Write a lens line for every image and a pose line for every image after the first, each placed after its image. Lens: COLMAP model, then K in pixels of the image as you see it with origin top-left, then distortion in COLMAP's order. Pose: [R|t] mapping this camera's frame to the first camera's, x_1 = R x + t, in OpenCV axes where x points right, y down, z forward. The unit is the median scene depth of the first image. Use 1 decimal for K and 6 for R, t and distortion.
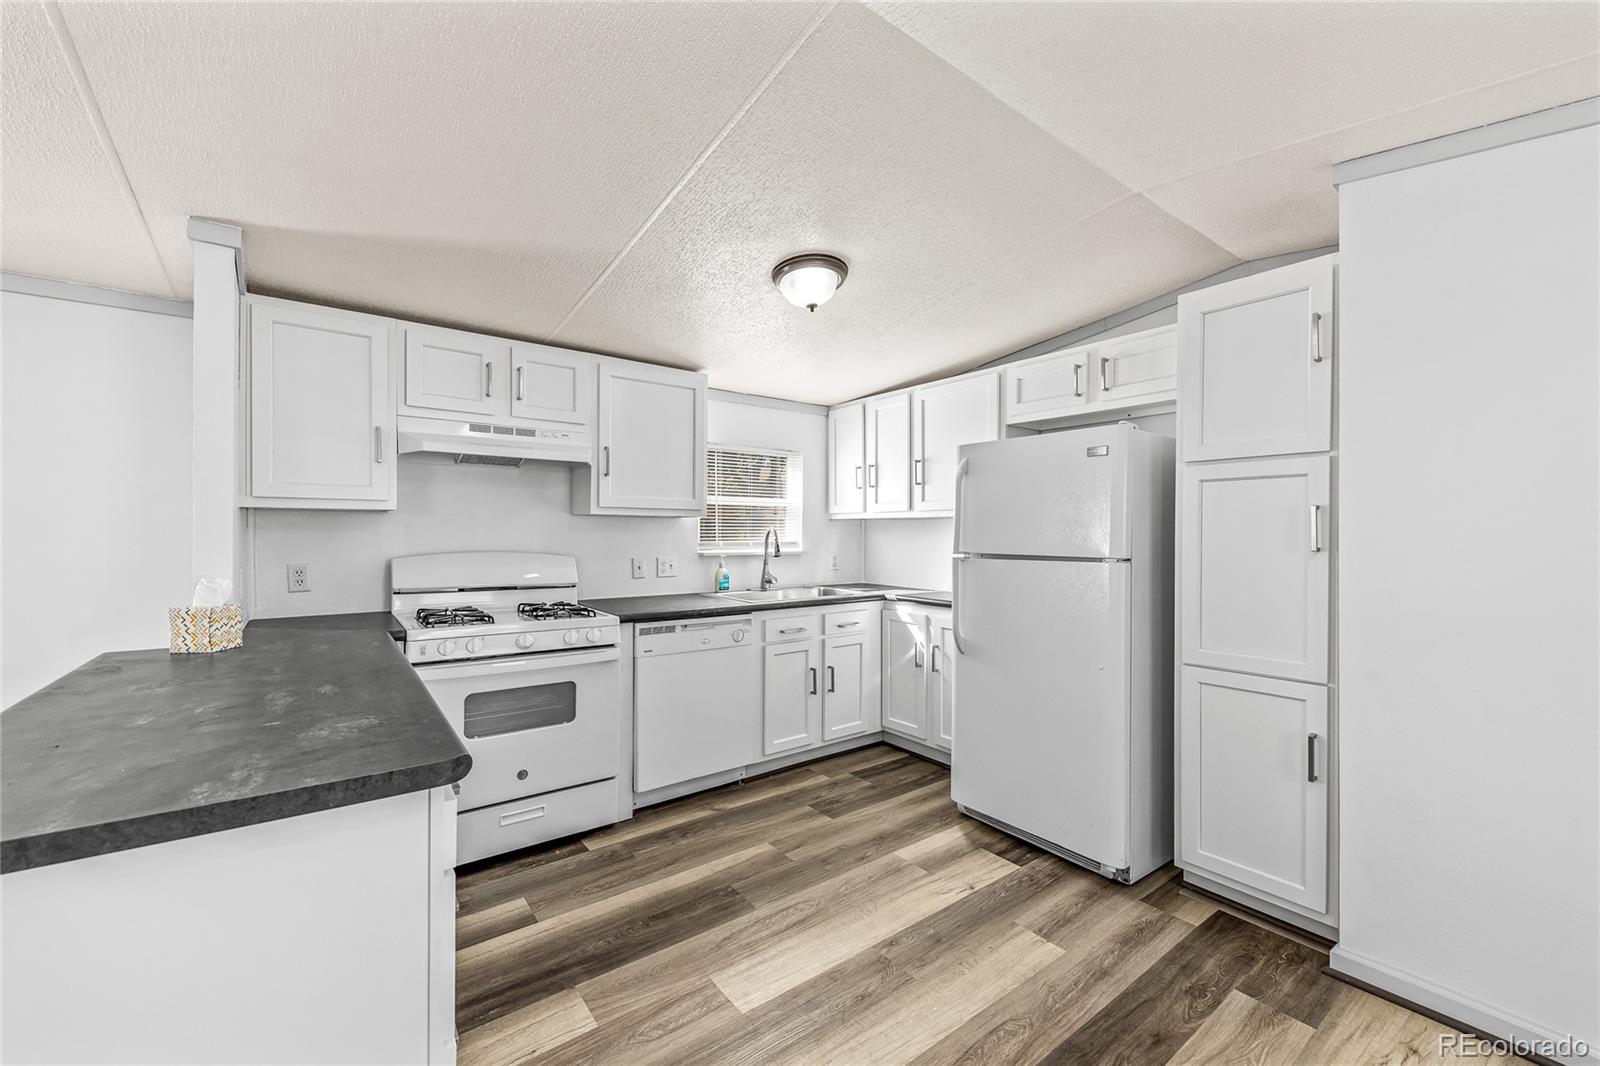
lens RADIAL K [[626.0, 0, 784.0], [0, 626.0, 537.6], [0, 0, 1]] dist [0.005282, -0.001020]
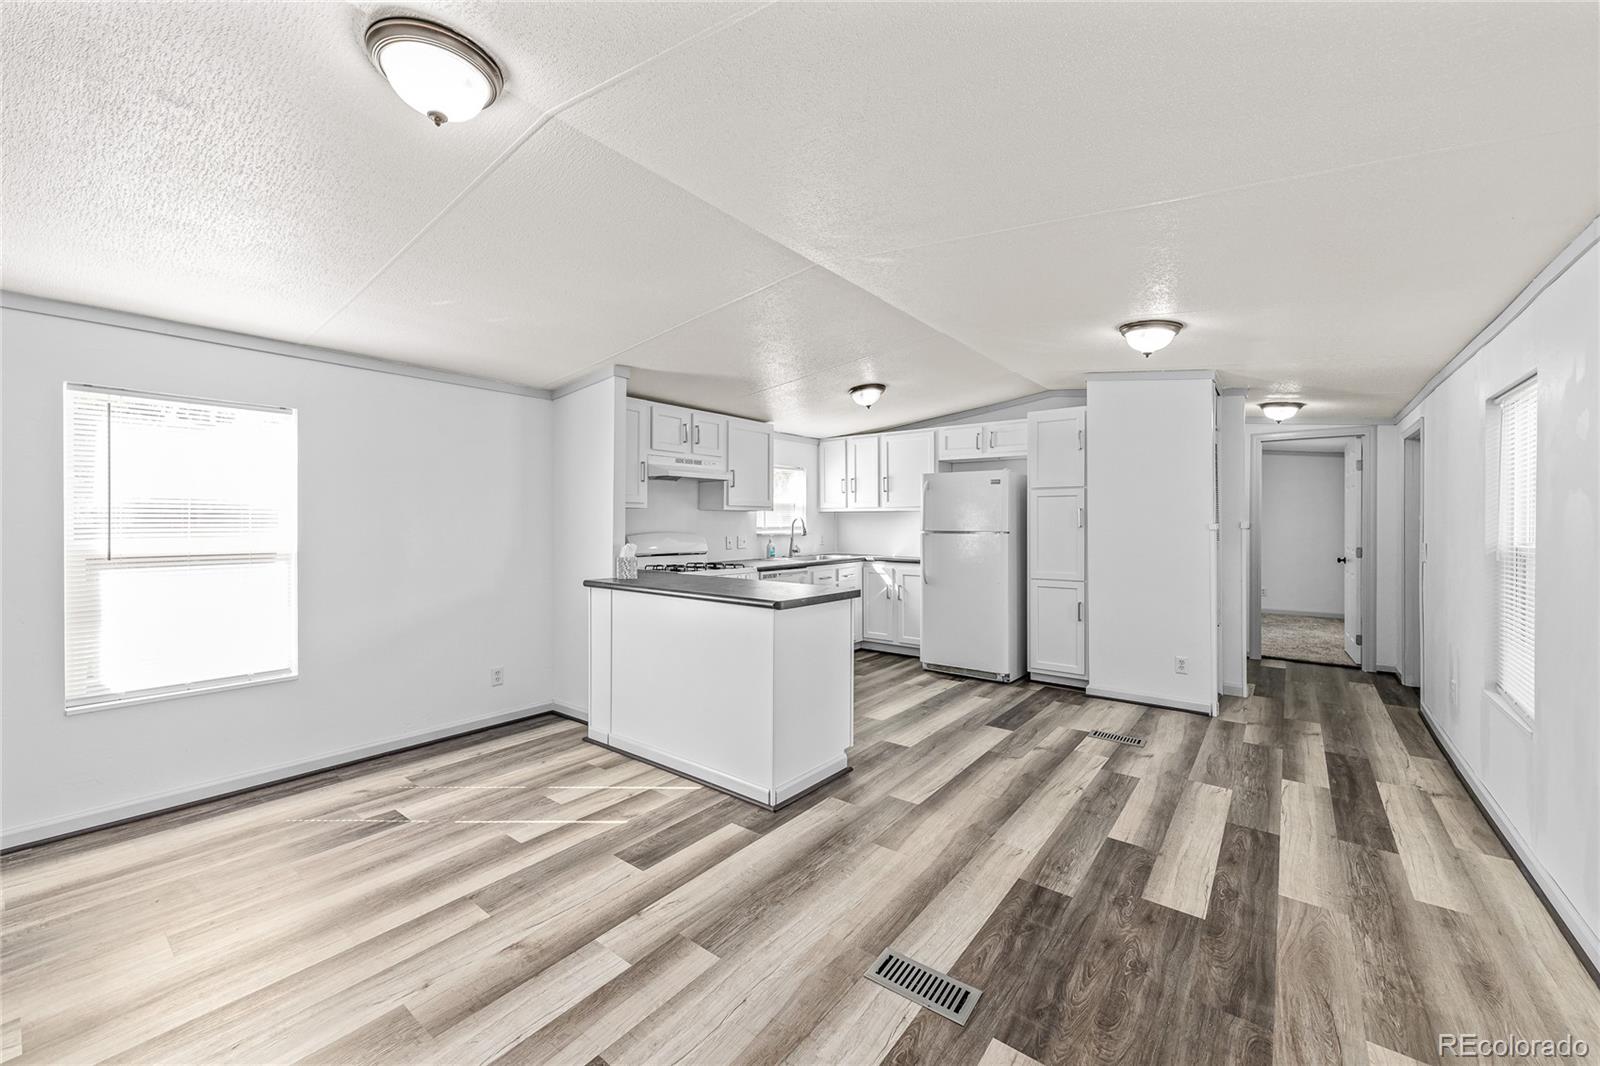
lens RADIAL K [[626.0, 0, 809.3], [0, 626.0, 525.7], [0, 0, 1]] dist [0.005282, -0.001020]
pose [[0.956862, -0.007109, 0.290457, -0.633785], [0.007514, 0.999972, -0.000278, 0.008180], [-0.290447, 0.002449, 0.956888, -0.748473]]
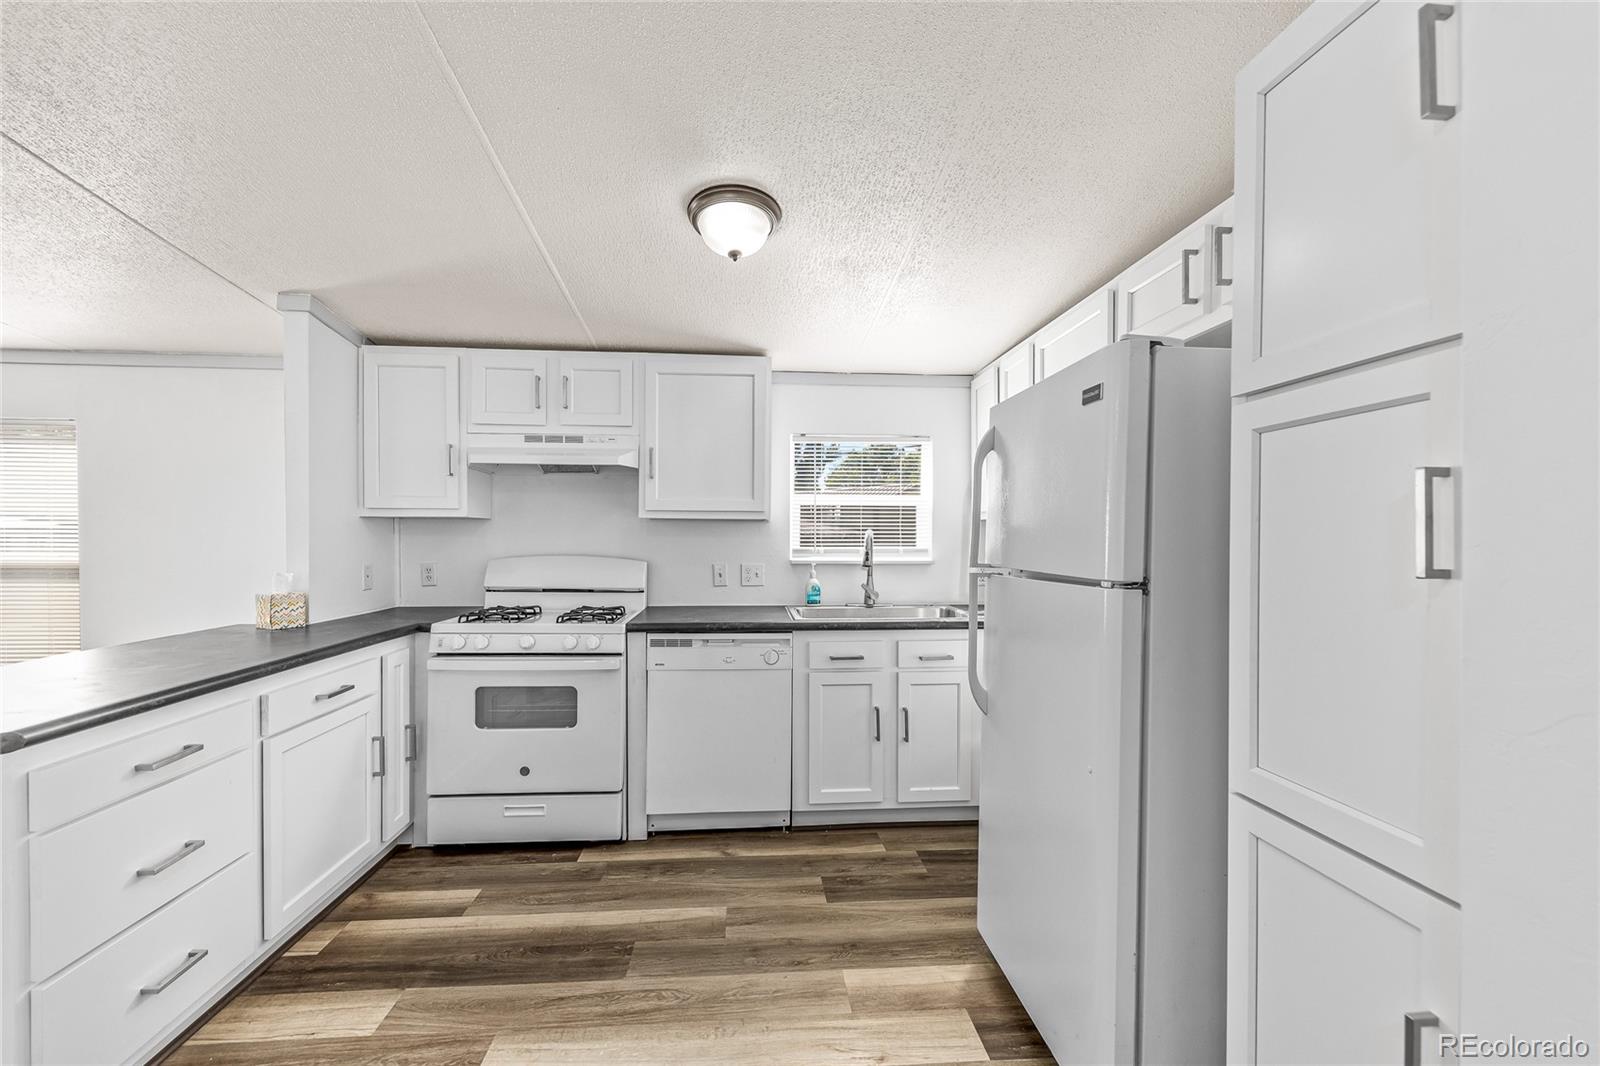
lens RADIAL K [[666.6, 0, 799.6], [0, 666.6, 545.6], [0, 0, 1]] dist [0.004459, -0.001598]
pose [[0.847948, 0.006066, -0.530044, 0.498611], [-0.004809, 0.999981, 0.003750, -0.000044], [0.530057, -0.000631, 0.847962, 0.280660]]
